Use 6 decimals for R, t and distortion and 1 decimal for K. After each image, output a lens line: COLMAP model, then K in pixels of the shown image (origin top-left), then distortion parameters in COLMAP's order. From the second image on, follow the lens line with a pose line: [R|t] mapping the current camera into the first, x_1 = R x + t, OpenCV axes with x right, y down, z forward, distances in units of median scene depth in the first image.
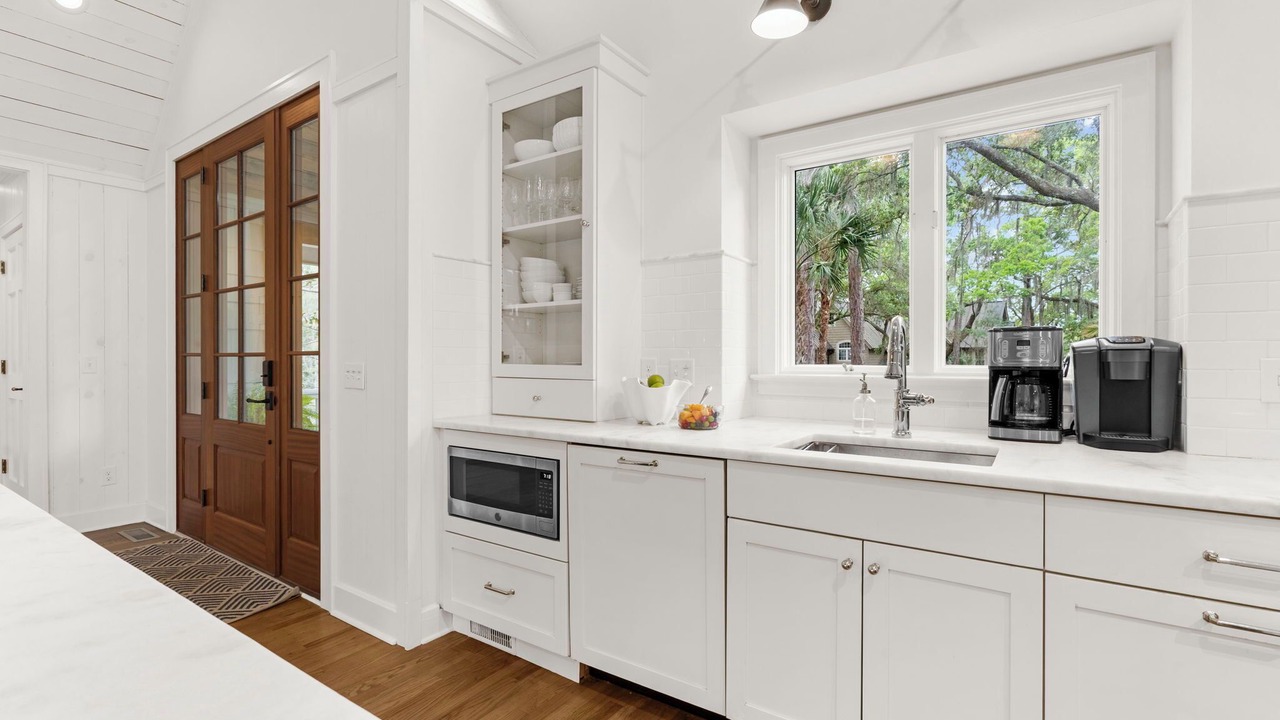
lens RADIAL K [[581.1, 0, 642.6], [0, 581.1, 365.5], [0, 0, 1]] dist [-0.008704, 0.003581]
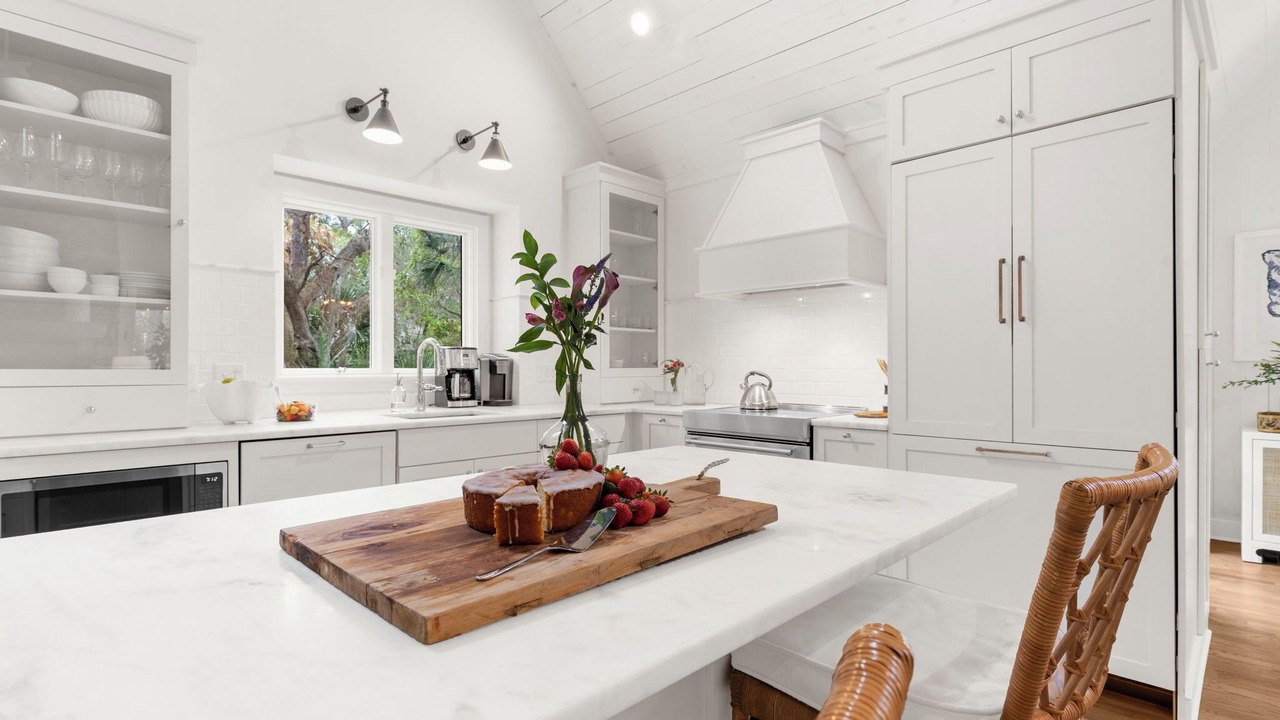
lens RADIAL K [[623.1, 0, 625.4], [0, 623.1, 367.2], [0, 0, 1]] dist [-0.001295, 0.000424]
pose [[0.184808, -0.003466, 0.982768, -0.950969], [0.005705, 0.999981, 0.002454, -0.002334], [-0.982758, 0.005153, 0.184825, 0.080440]]
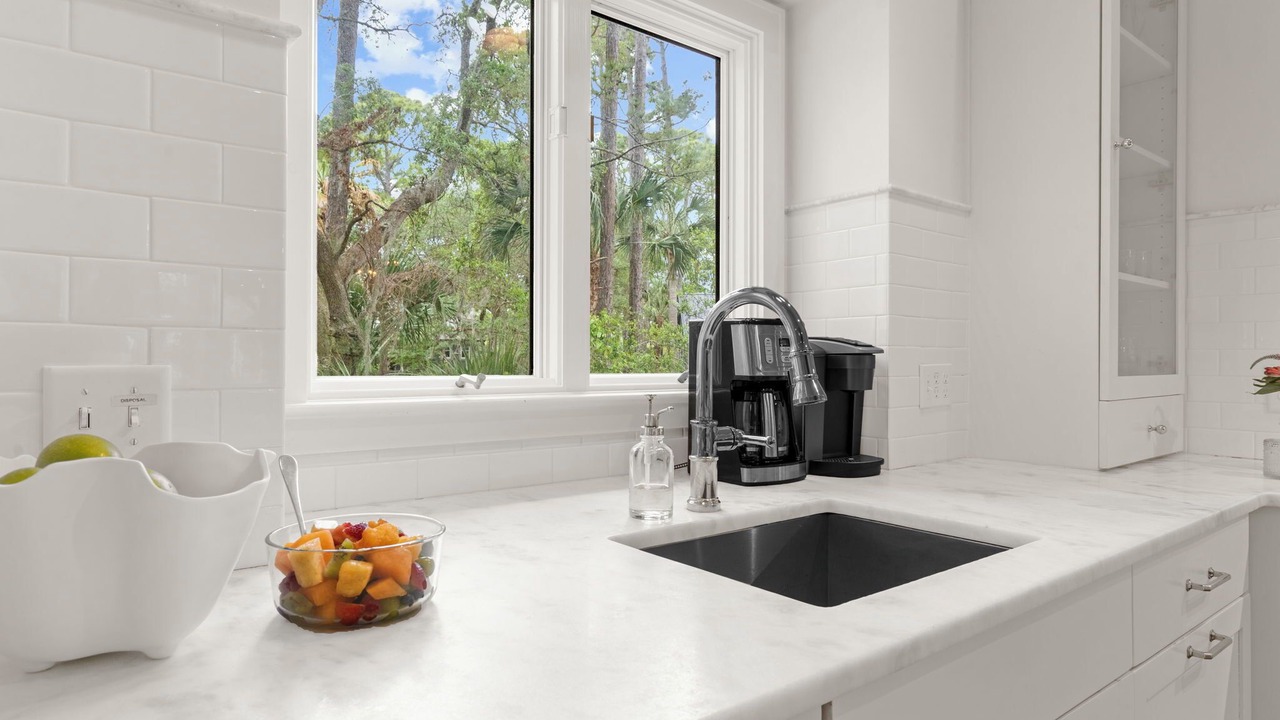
lens RADIAL K [[747.2, 0, 622.4], [0, 747.2, 359.1], [0, 0, 1]] dist [0.007972, 0.000416]
pose [[0.295334, 0.000331, 0.955394, -0.198875], [0.000734, 1.000000, -0.000574, -0.014051], [-0.955394, 0.000871, 0.295334, 0.695051]]
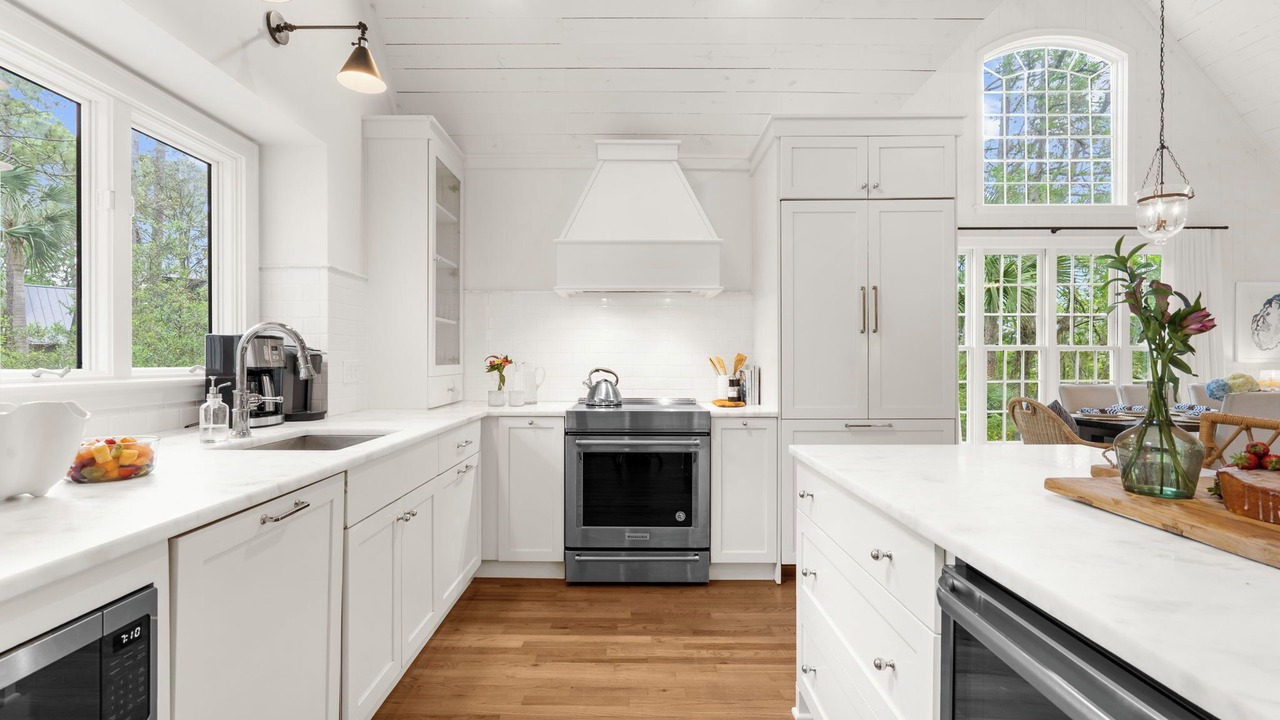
lens RADIAL K [[581.1, 0, 628.6], [0, 581.1, 361.7], [0, 0, 1]] dist [-0.008704, 0.003581]
pose [[-0.562601, -0.007003, 0.826699, -0.635493], [0.000540, 0.999961, 0.008838, -0.015821], [-0.826728, 0.005419, -0.562575, 0.811210]]
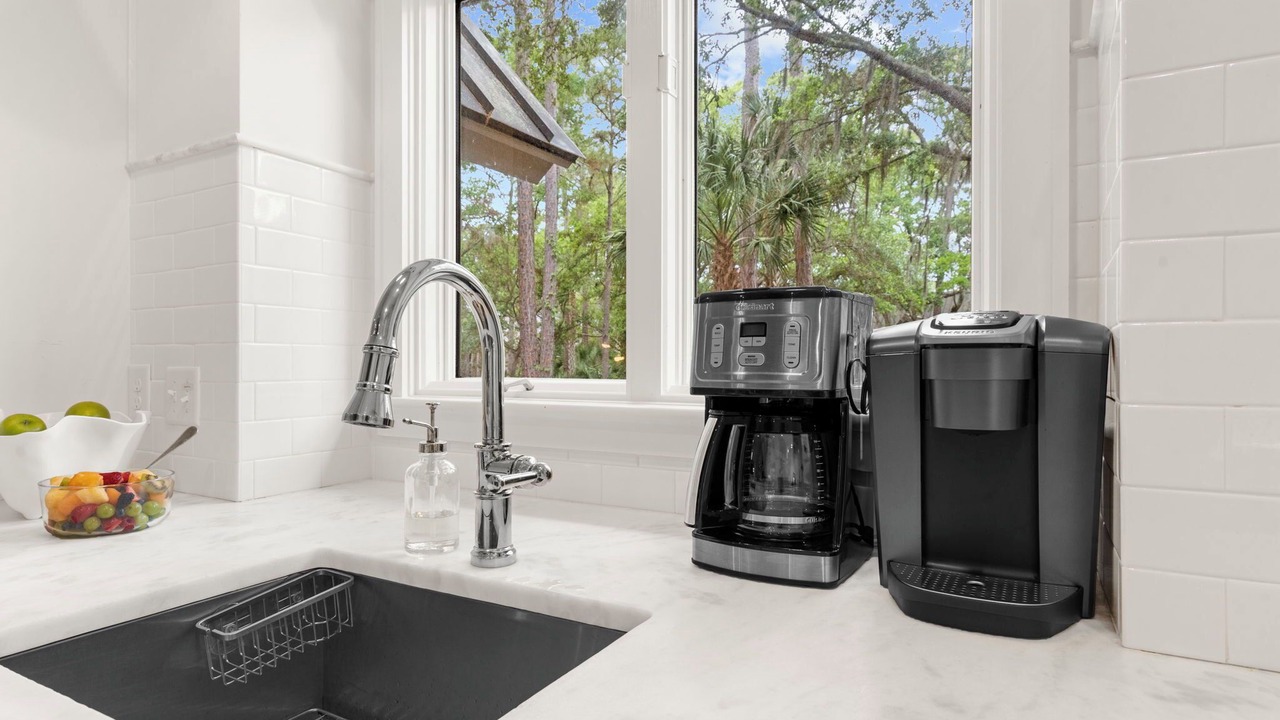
lens RADIAL K [[695.7, 0, 655.4], [0, 695.7, 368.8], [0, 0, 1]] dist [0.000962, 0.004645]
pose [[0.995191, -0.003318, 0.097895, 0.411643], [0.003233, 0.999994, 0.001030, -0.009965], [-0.097898, -0.000708, 0.995196, 0.403654]]
